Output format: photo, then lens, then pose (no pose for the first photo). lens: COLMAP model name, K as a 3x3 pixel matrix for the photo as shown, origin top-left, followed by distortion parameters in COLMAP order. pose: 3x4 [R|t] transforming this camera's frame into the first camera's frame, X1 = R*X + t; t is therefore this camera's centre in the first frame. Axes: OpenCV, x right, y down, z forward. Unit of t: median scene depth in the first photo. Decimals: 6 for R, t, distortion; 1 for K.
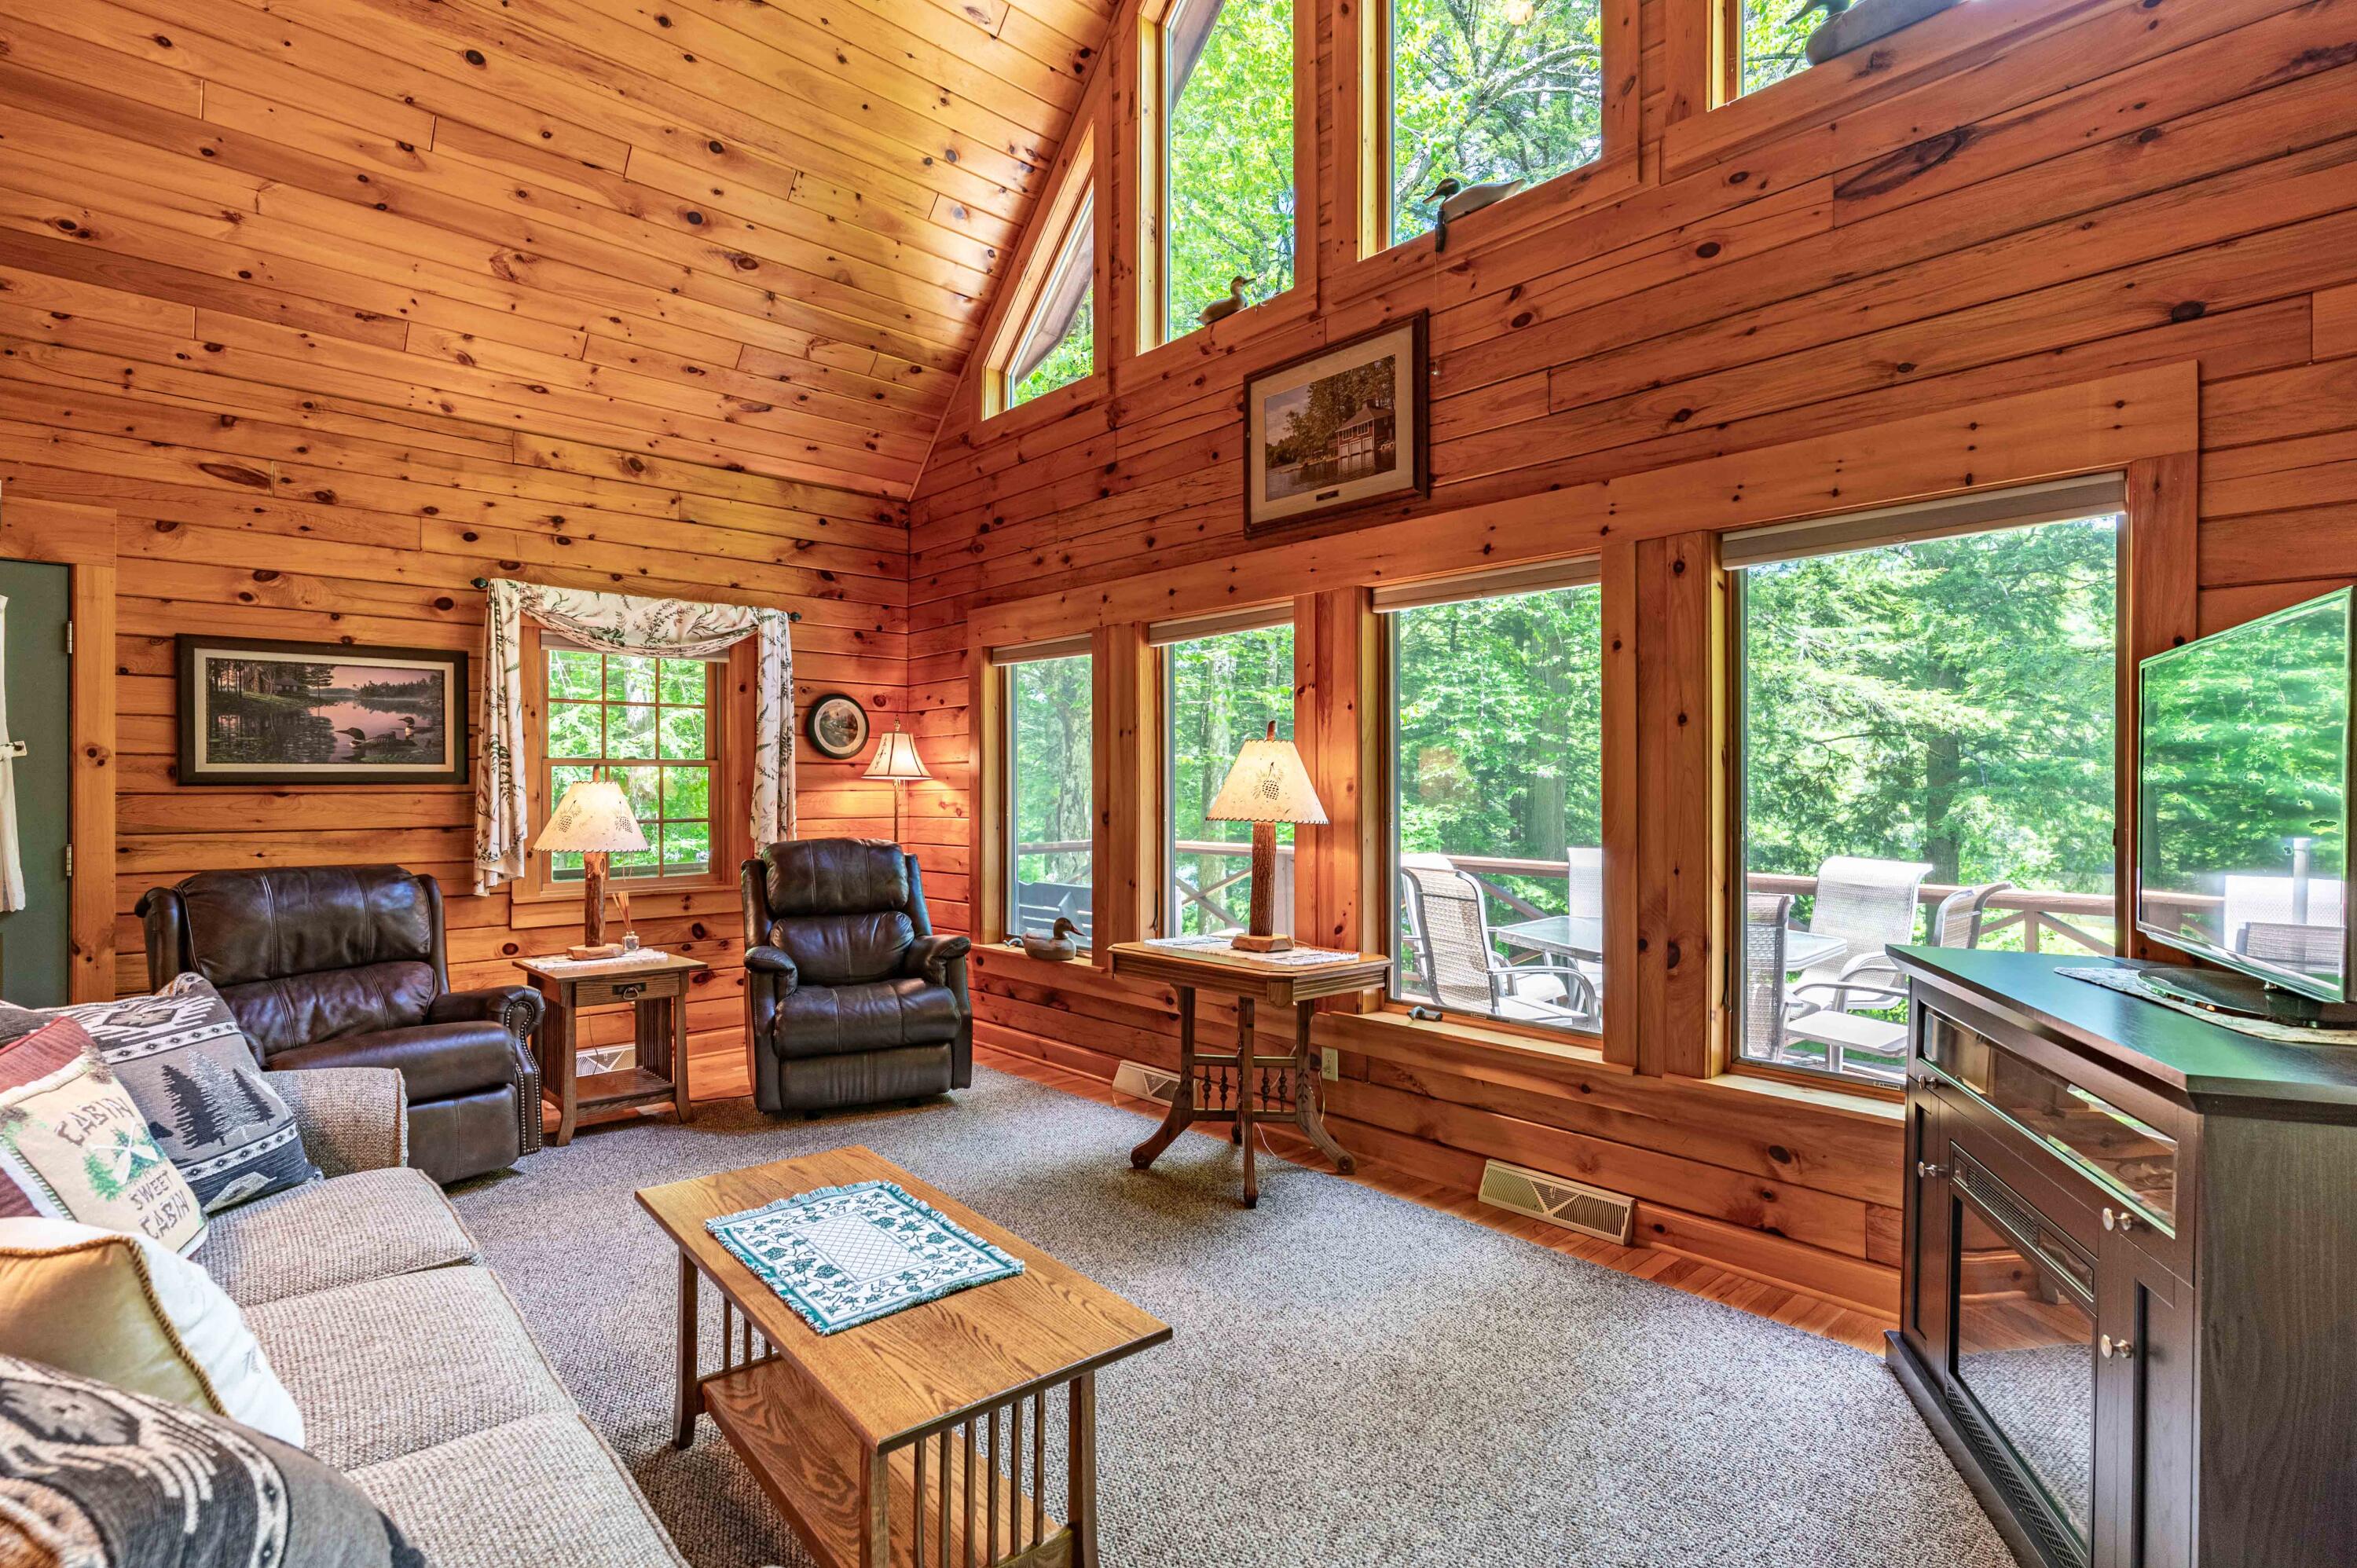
lens RADIAL K [[1167.0, 0, 1181.0], [0, 1167.0, 787.6], [0, 0, 1]] dist [0.004334, 0.000700]
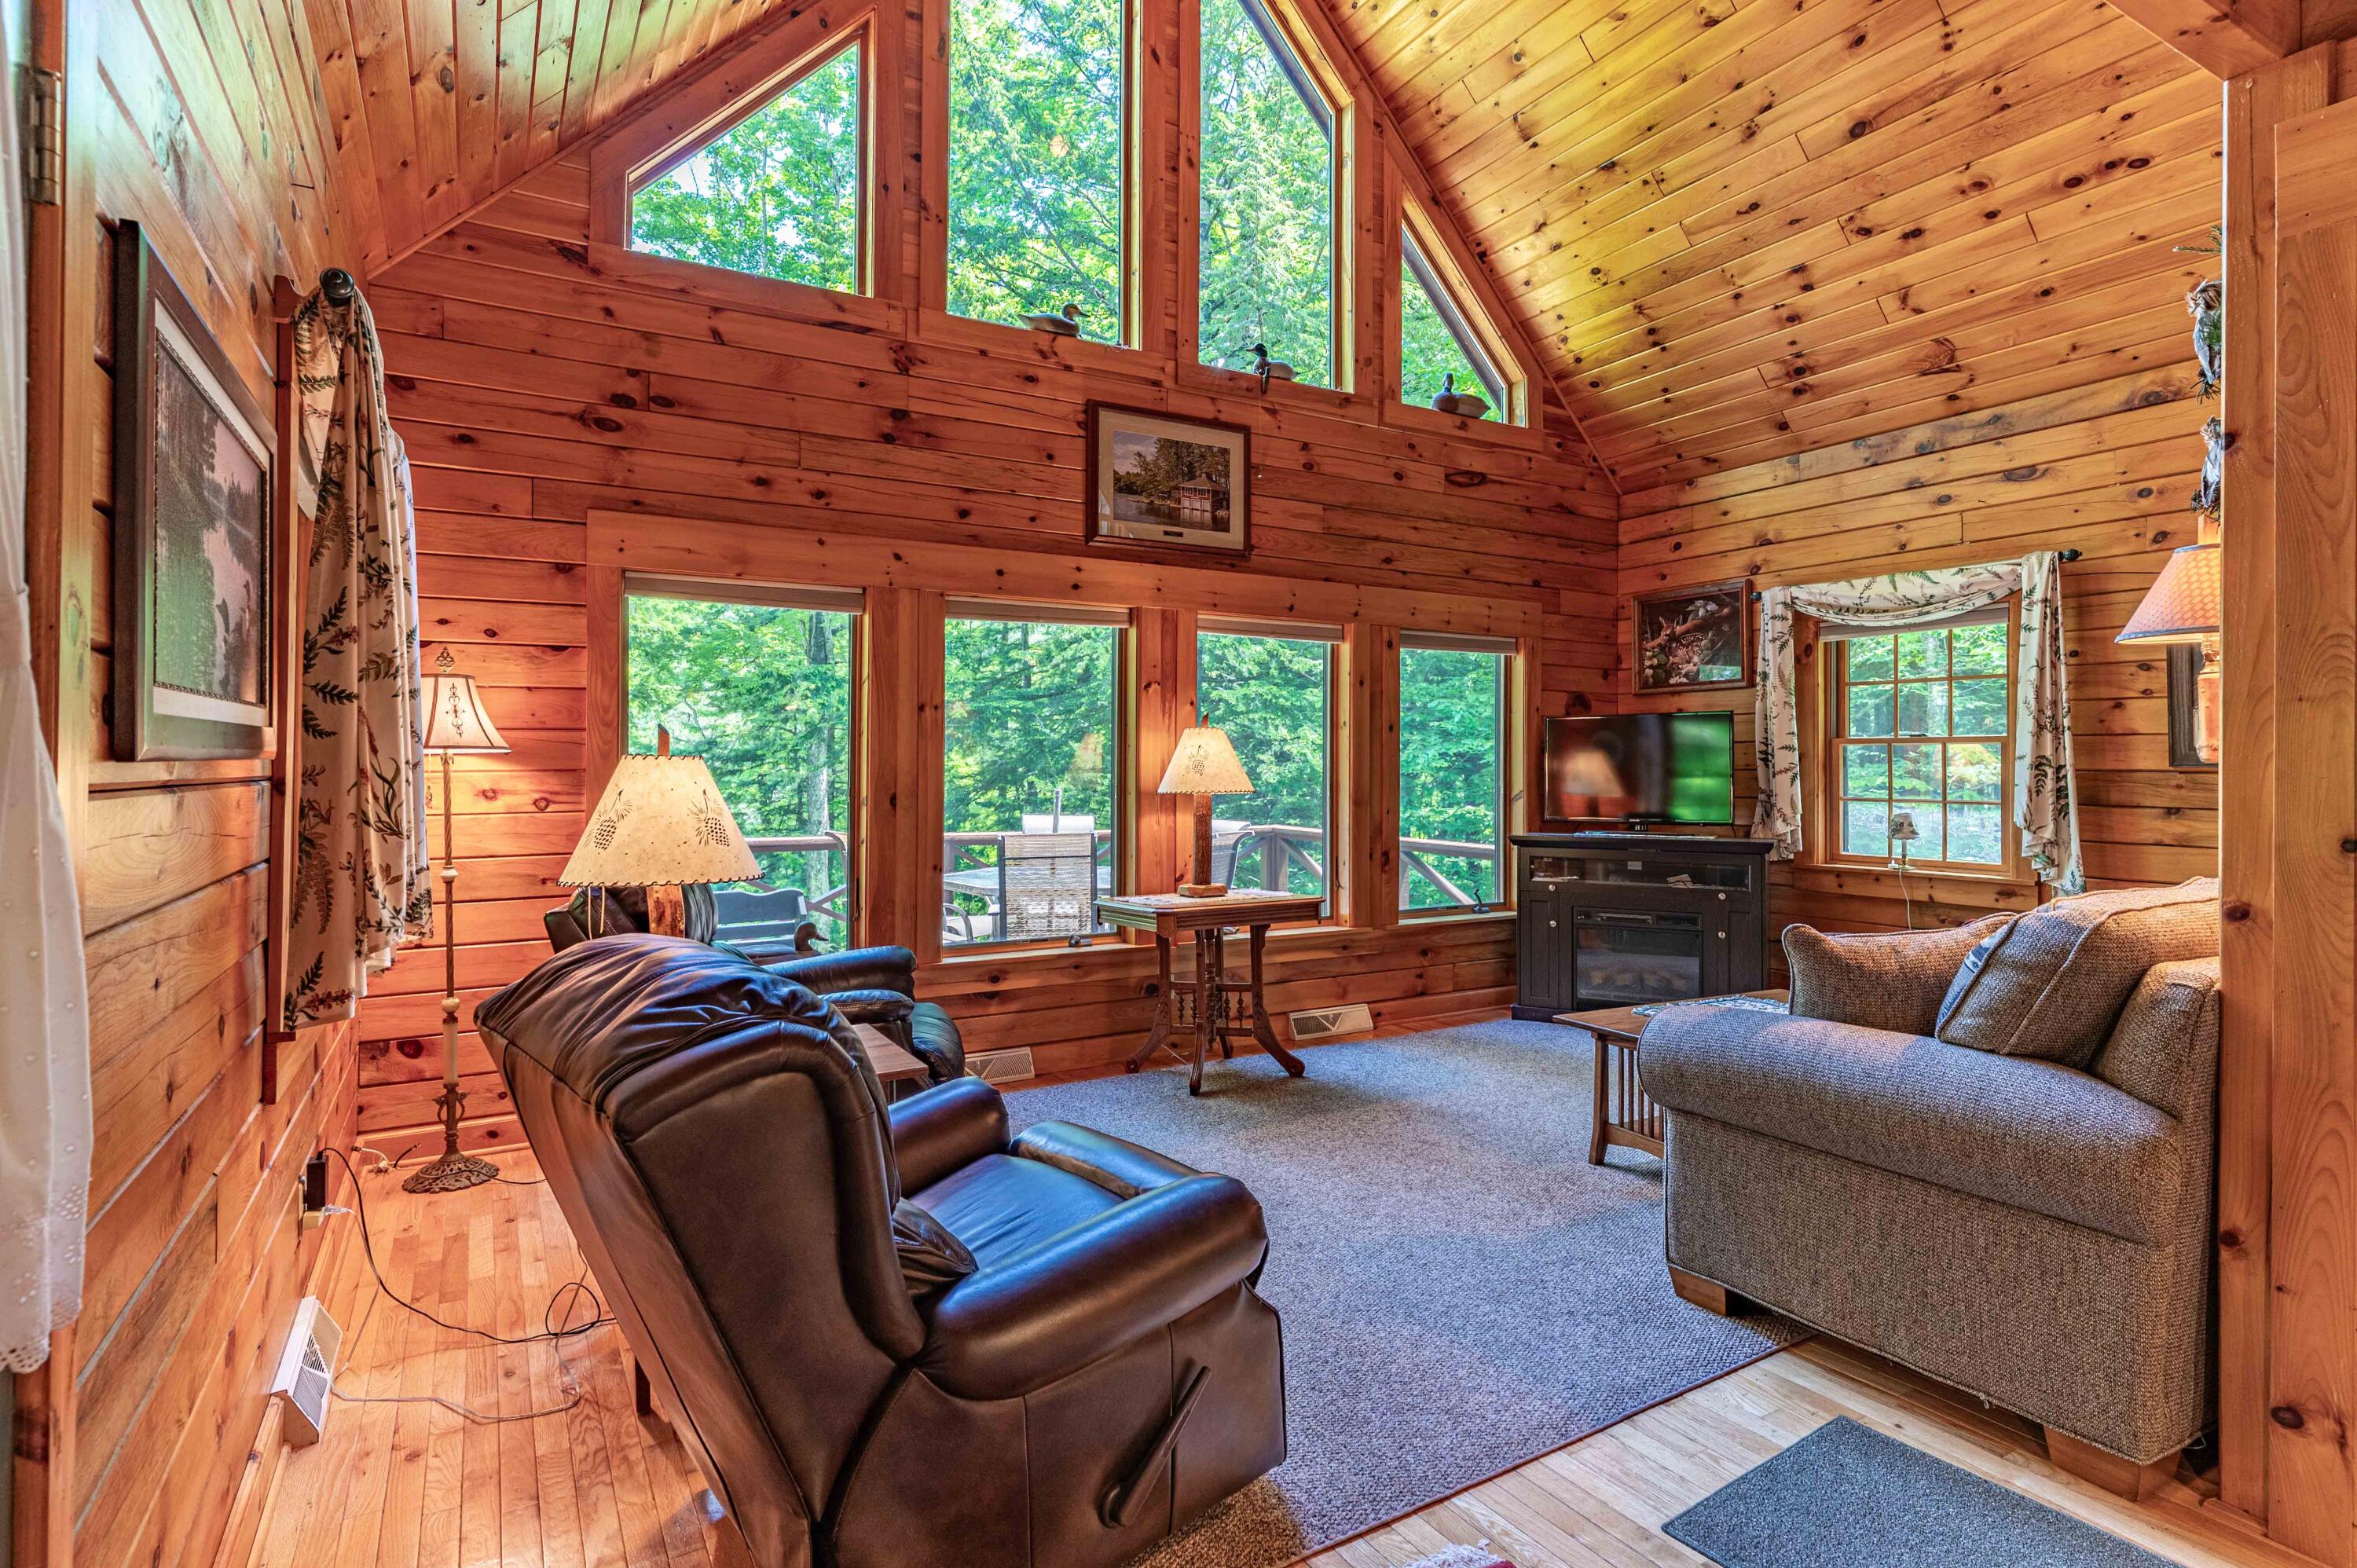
lens RADIAL K [[1167.0, 0, 1177.4], [0, 1167.0, 772.7], [0, 0, 1]] dist [0.004334, 0.000700]
pose [[0.212471, -0.002554, 0.977164, -1.115215], [0.004775, 0.999987, 0.001575, 0.004965], [-0.977156, 0.004331, 0.212480, 0.739680]]
